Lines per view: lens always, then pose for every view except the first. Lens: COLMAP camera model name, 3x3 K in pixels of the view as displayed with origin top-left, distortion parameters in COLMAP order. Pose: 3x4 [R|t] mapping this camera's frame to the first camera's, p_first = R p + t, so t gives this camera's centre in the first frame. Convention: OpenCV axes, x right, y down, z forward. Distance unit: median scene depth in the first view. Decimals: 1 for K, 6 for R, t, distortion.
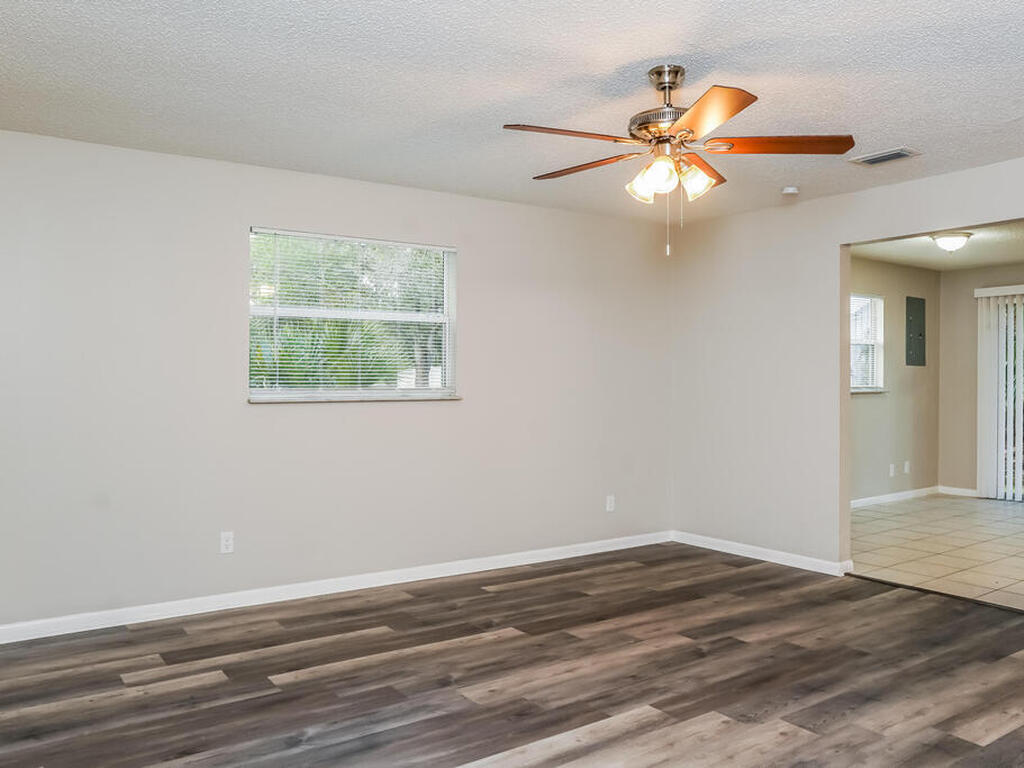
lens RADIAL K [[810.6, 0, 509.2], [0, 810.6, 378.4], [0, 0, 1]] dist [-0.018303, 0.005138]
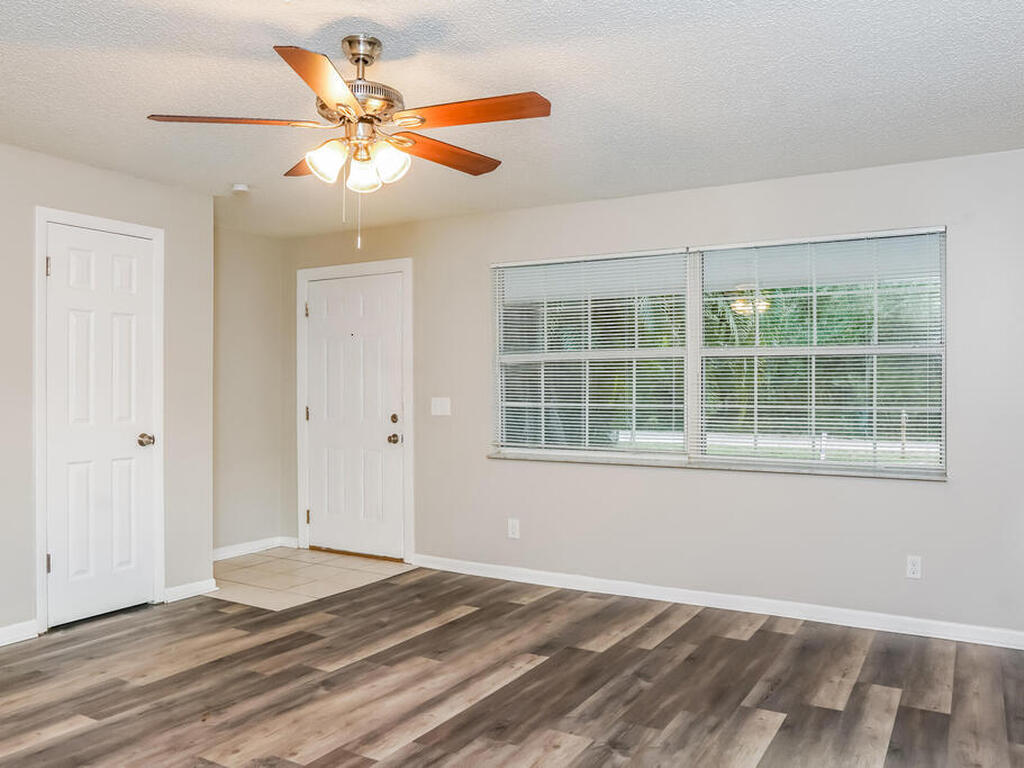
lens RADIAL K [[810.6, 0, 511.7], [0, 810.6, 383.0], [0, 0, 1]] dist [-0.018303, 0.005138]
pose [[-0.906577, -0.008301, -0.421959, 0.429764], [-0.005786, 0.999957, -0.007239, -0.001843], [0.422001, -0.004121, -0.906586, 1.927054]]
